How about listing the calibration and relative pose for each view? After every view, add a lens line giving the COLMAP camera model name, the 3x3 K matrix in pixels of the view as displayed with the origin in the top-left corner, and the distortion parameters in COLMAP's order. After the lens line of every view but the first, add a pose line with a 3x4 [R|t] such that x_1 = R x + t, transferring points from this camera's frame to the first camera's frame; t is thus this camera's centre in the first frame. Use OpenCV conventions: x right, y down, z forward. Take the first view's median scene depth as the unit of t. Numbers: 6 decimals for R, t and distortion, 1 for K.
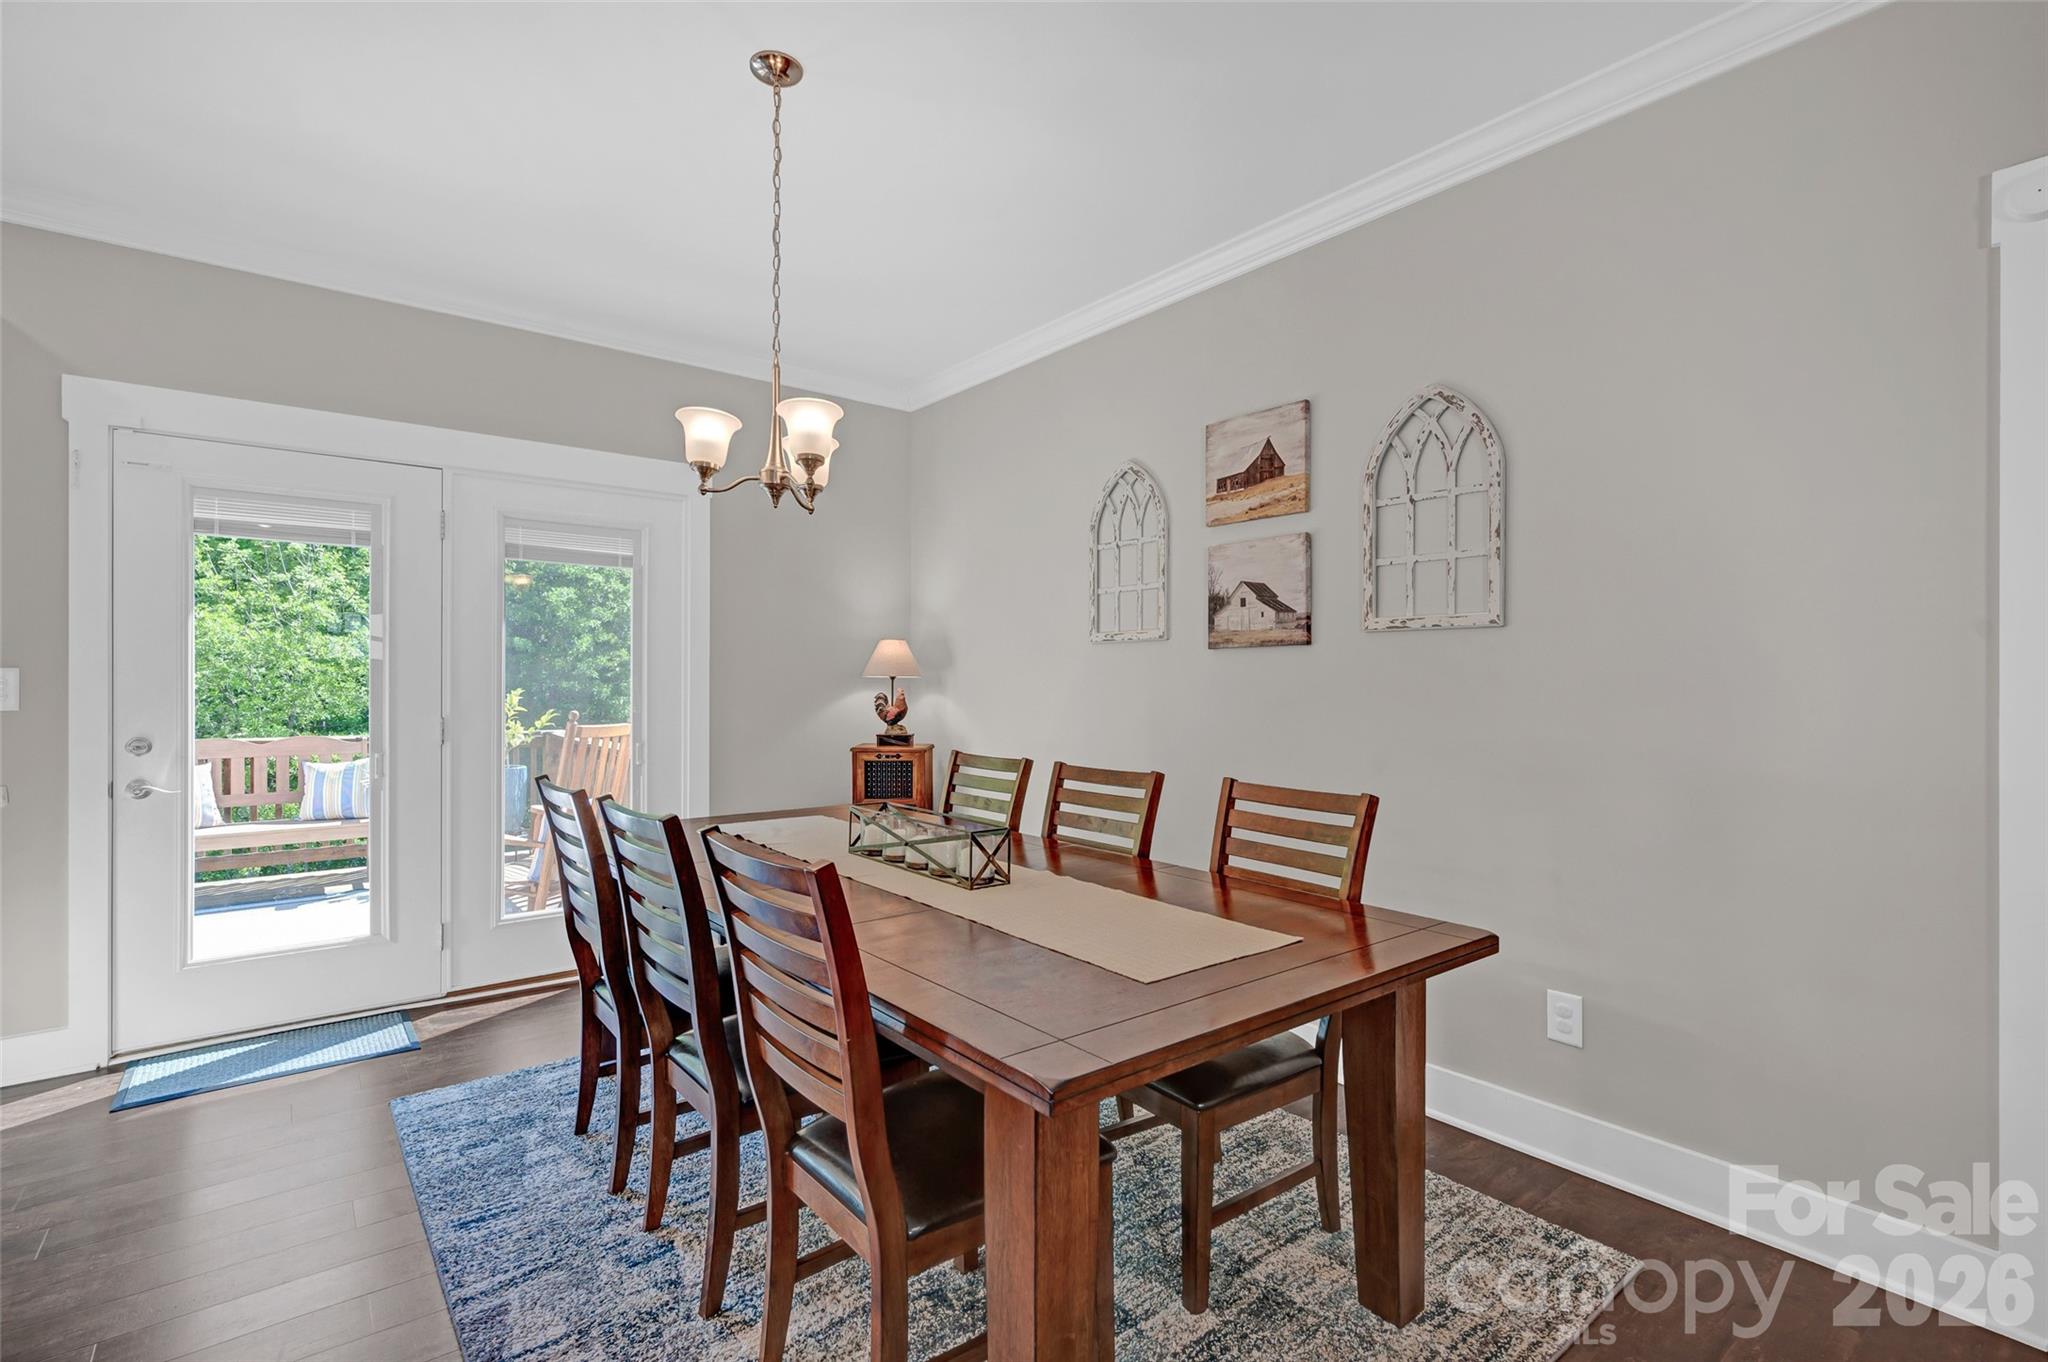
lens RADIAL K [[939.5, 0, 1024.0], [0, 939.5, 681.0], [0, 0, 1]] dist [0.001408, 0.000364]
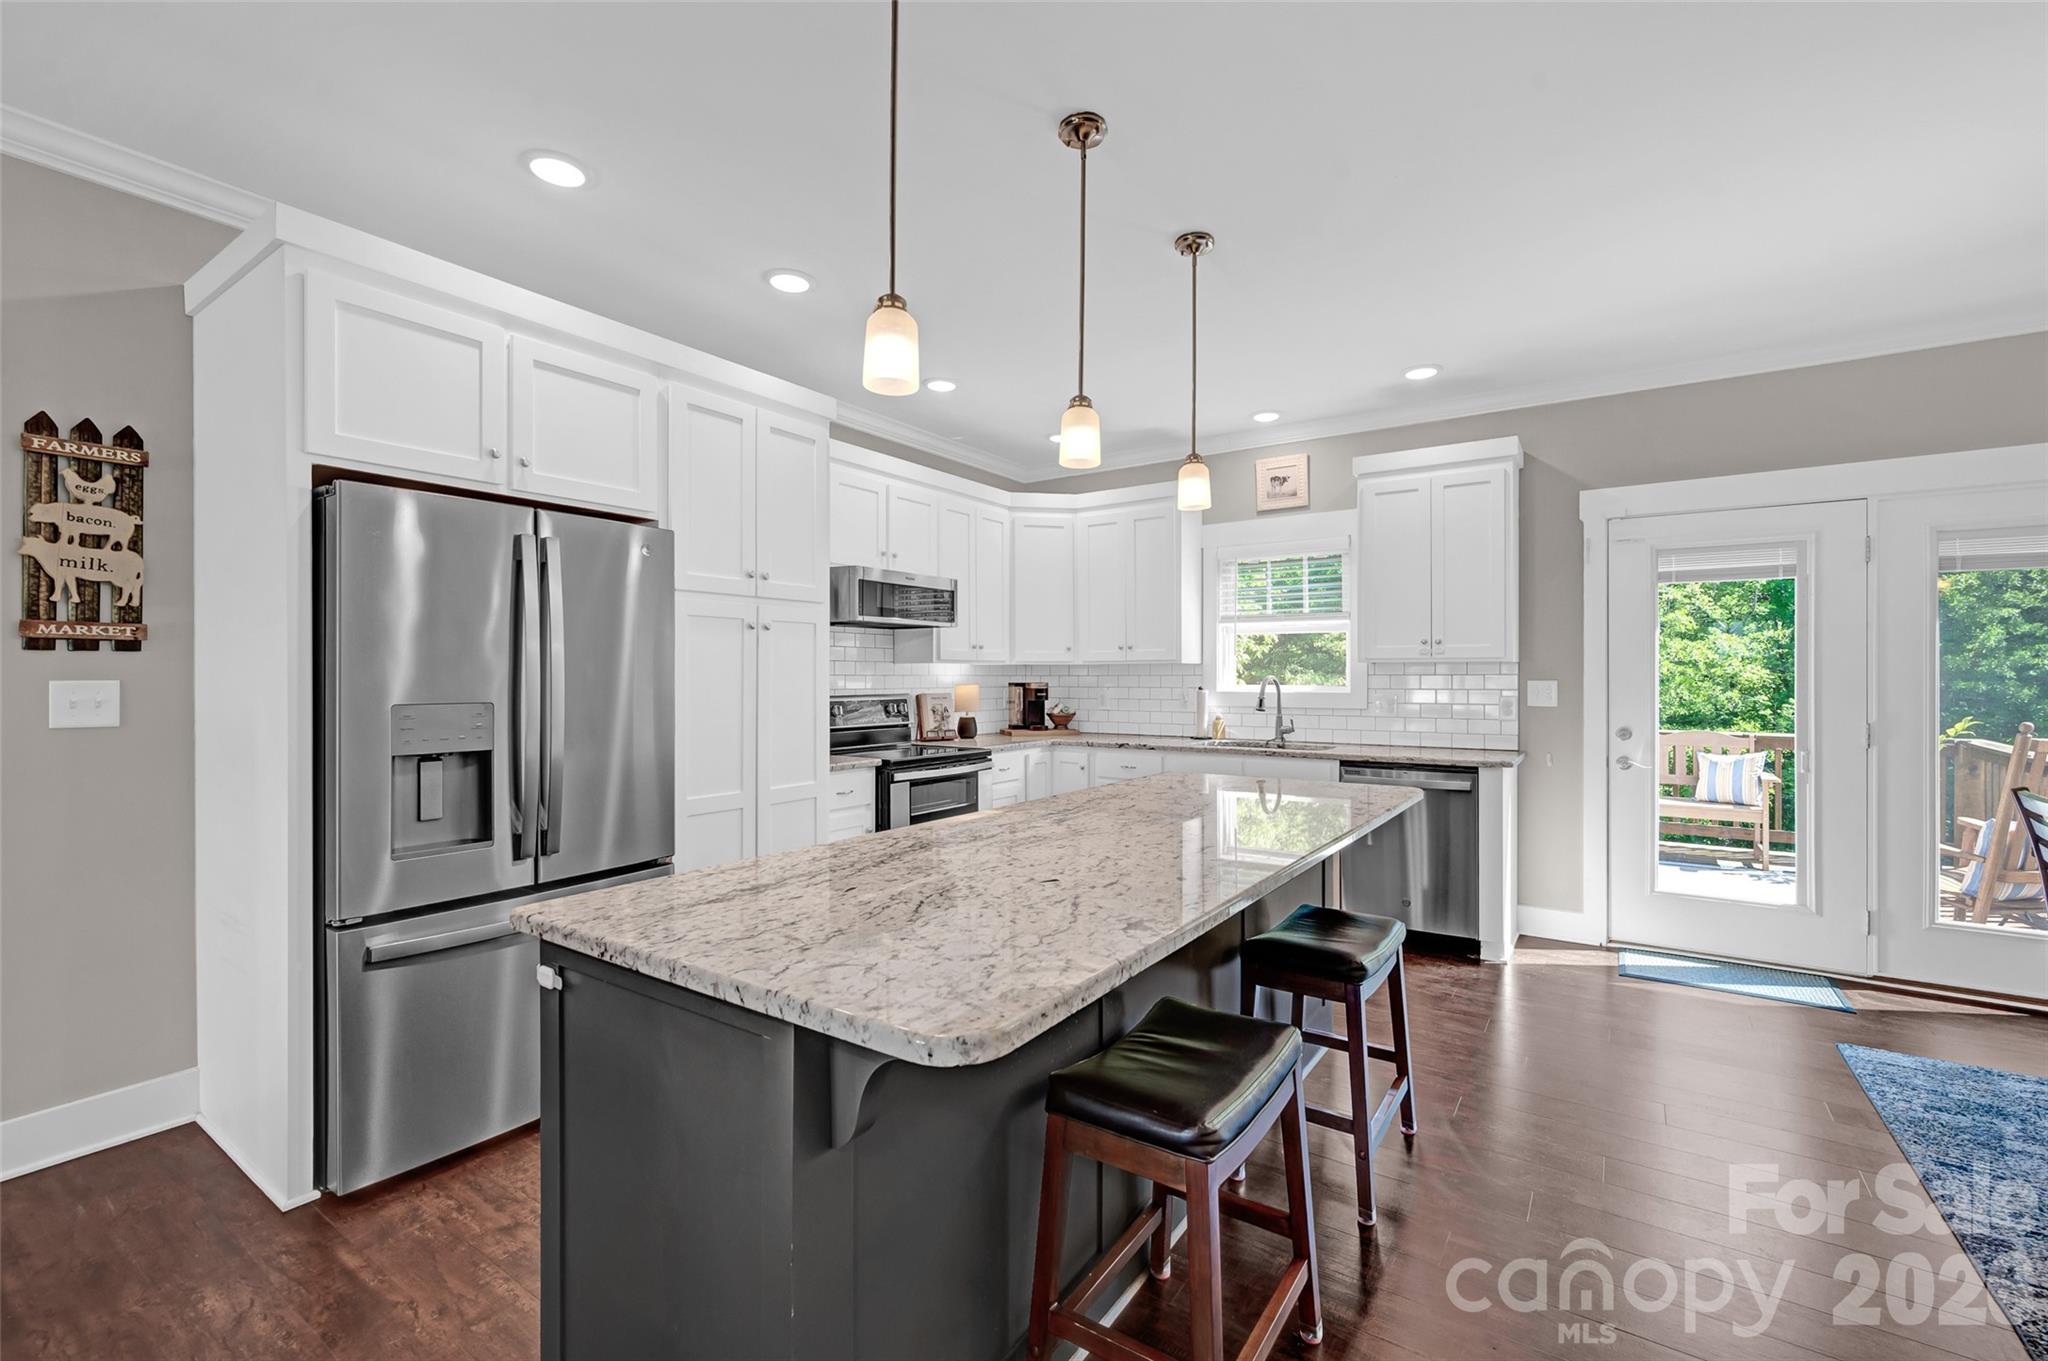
lens RADIAL K [[862.2, 0, 1026.5], [0, 862.2, 674.5], [0, 0, 1]] dist [-0.000780, -0.000174]
pose [[0.296587, -0.002252, -0.955003, 0.059092], [-0.000706, 0.999996, -0.002577, -0.017769], [0.955006, 0.001438, 0.296584, -0.268908]]
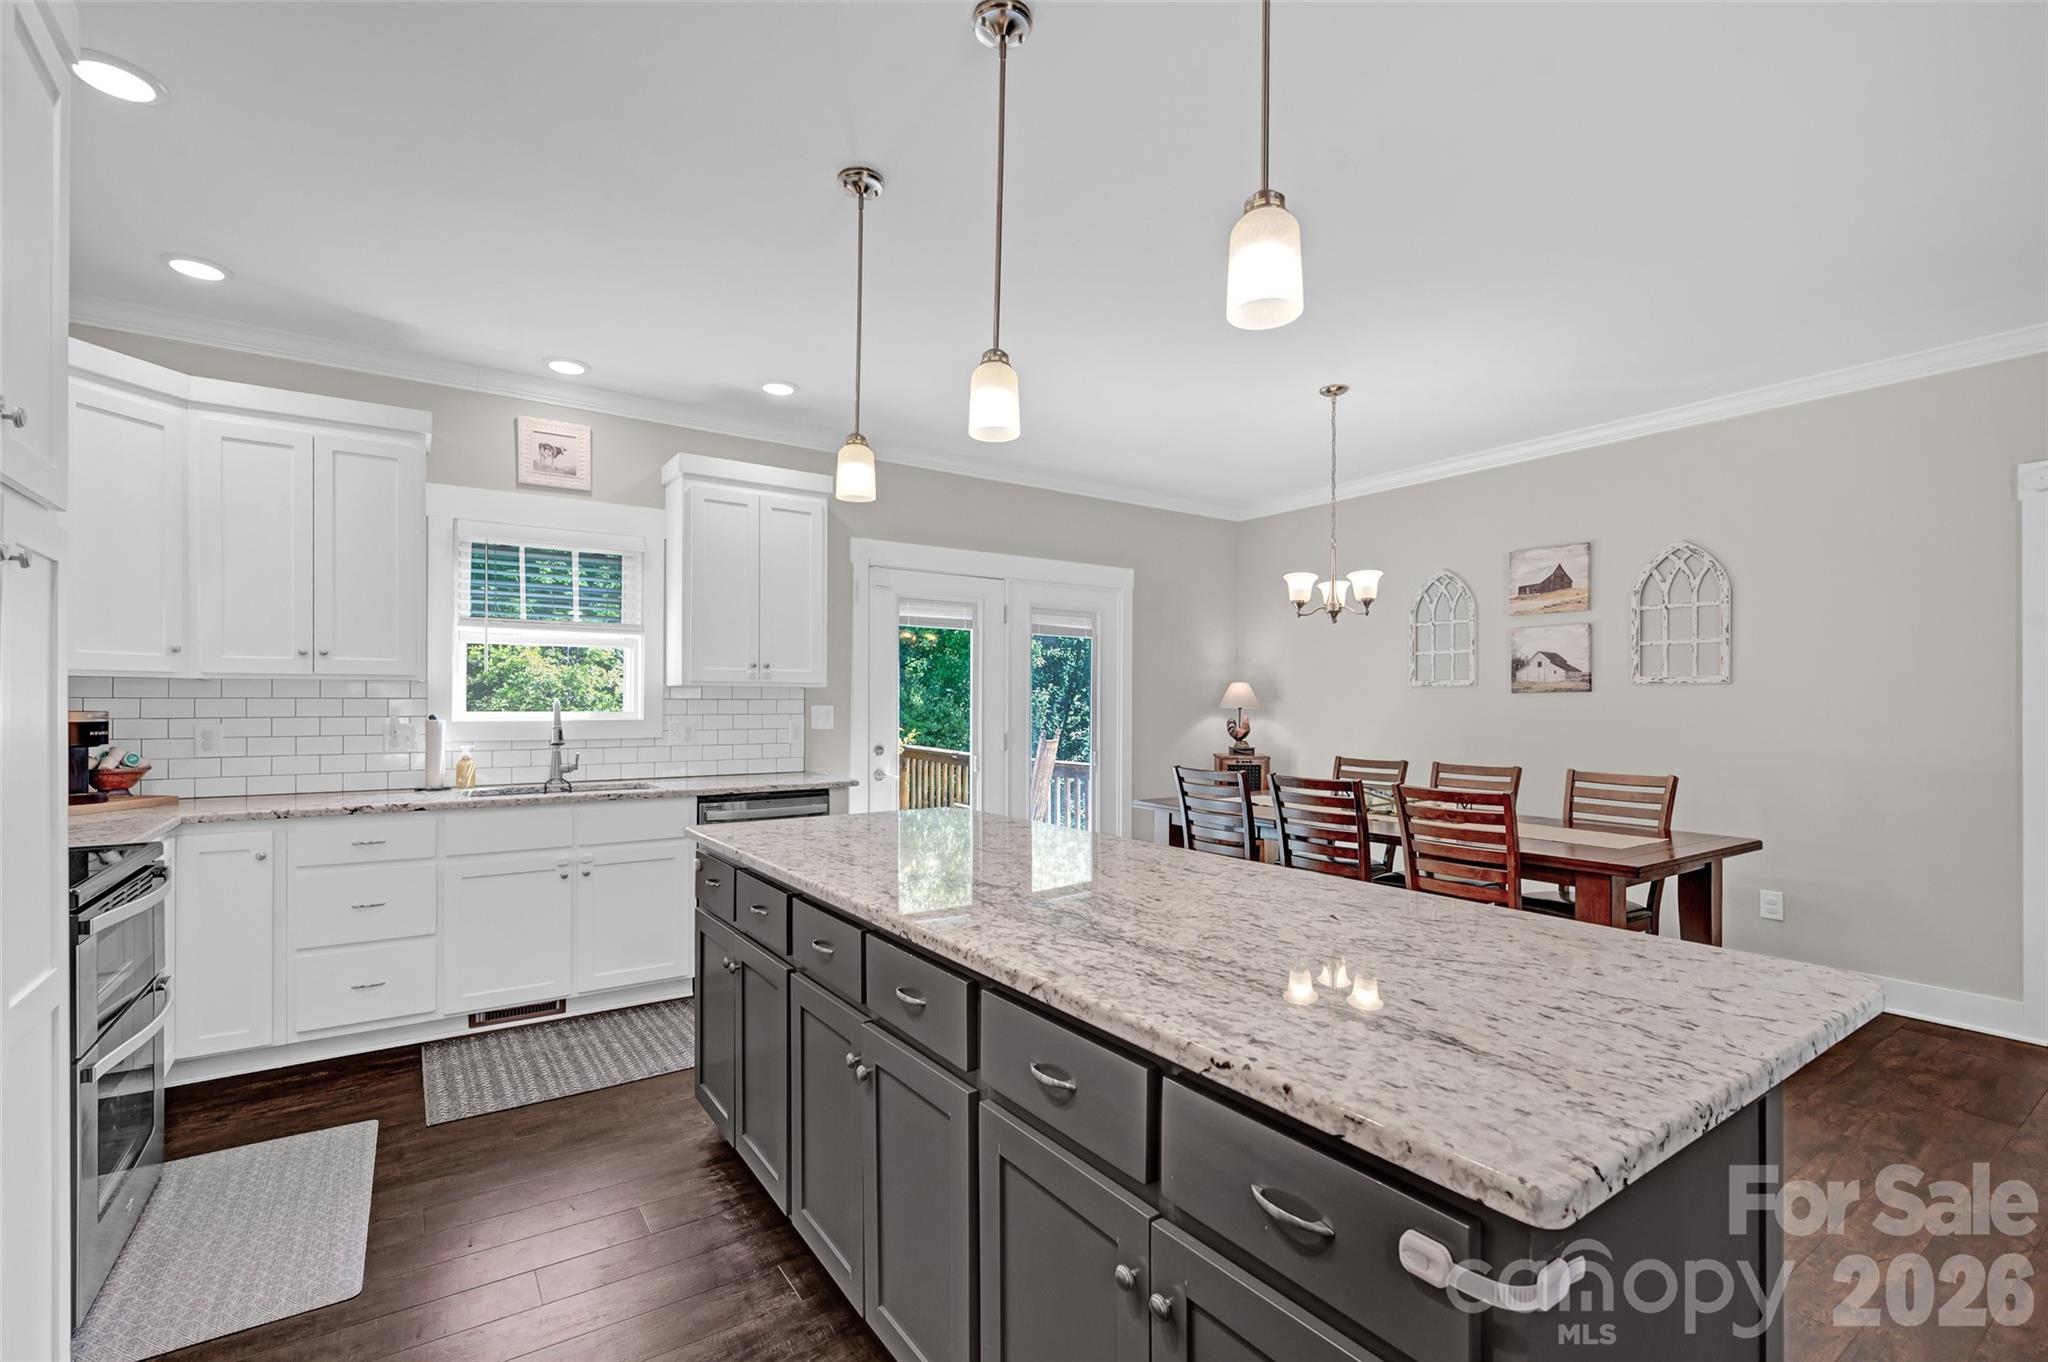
lens RADIAL K [[909.1, 0, 1023.1], [0, 909.1, 701.8], [0, 0, 1]] dist [0.001667, -0.000411]
pose [[0.997720, 0.001173, -0.067486, -0.540015], [-0.001314, 0.999997, -0.002045, -0.015302], [0.067484, 0.002129, 0.997718, -0.608604]]
